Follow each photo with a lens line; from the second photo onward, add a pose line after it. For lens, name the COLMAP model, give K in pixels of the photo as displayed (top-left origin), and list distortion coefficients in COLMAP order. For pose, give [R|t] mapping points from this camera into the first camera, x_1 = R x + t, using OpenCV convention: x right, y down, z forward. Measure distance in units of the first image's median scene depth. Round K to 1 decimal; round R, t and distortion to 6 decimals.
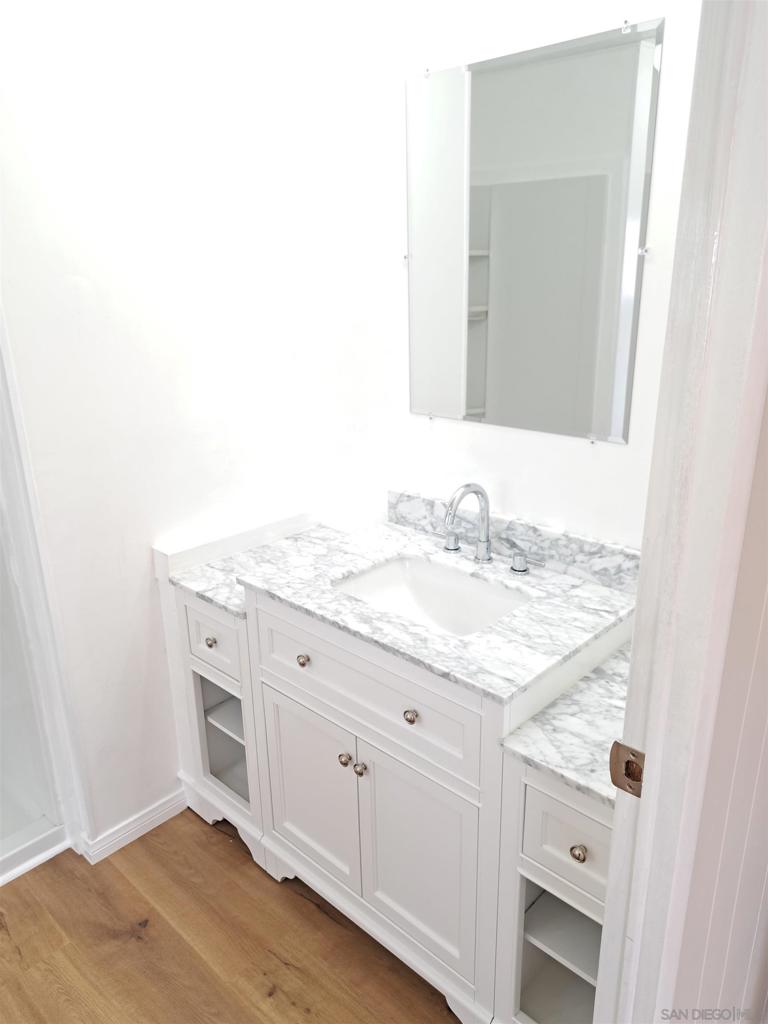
lens RADIAL K [[736.3, 0, 384.0], [0, 736.3, 512.0], [0, 0, 1]] dist [0.110227, -0.134305]
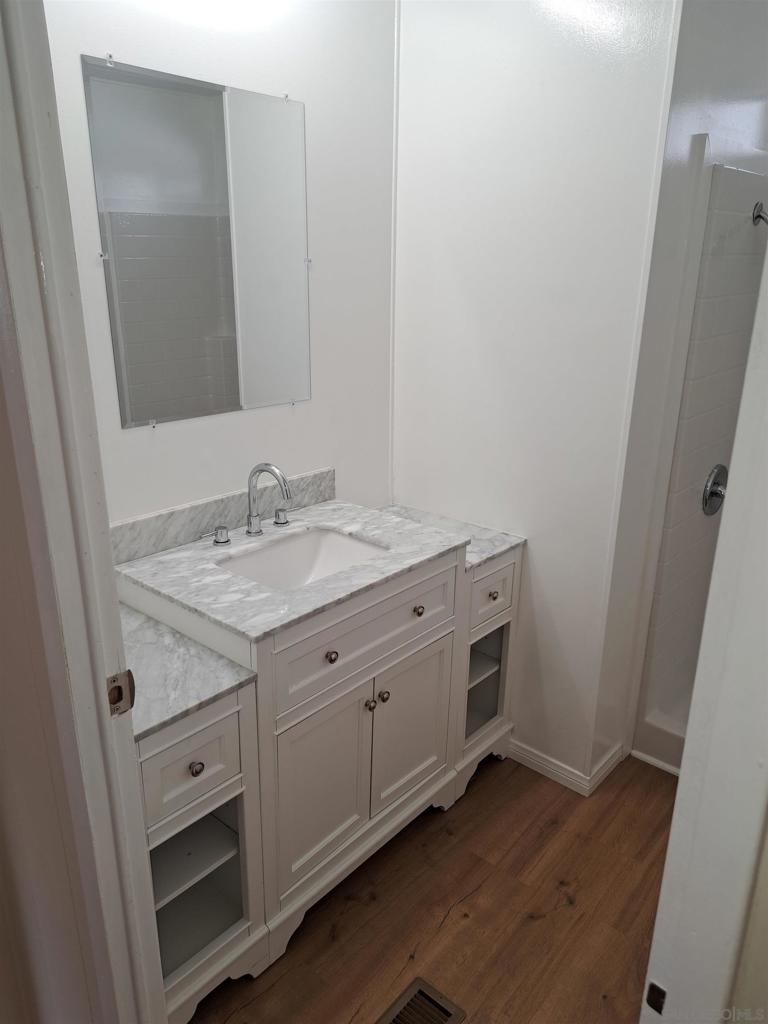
lens RADIAL K [[736.3, 0, 384.0], [0, 736.3, 512.0], [0, 0, 1]] dist [0.110227, -0.134305]
pose [[-0.034788, -0.306698, 0.951171, -0.937507], [0.311565, 0.900987, 0.301912, -0.239388], [-0.949588, 0.306854, 0.064212, 0.753536]]
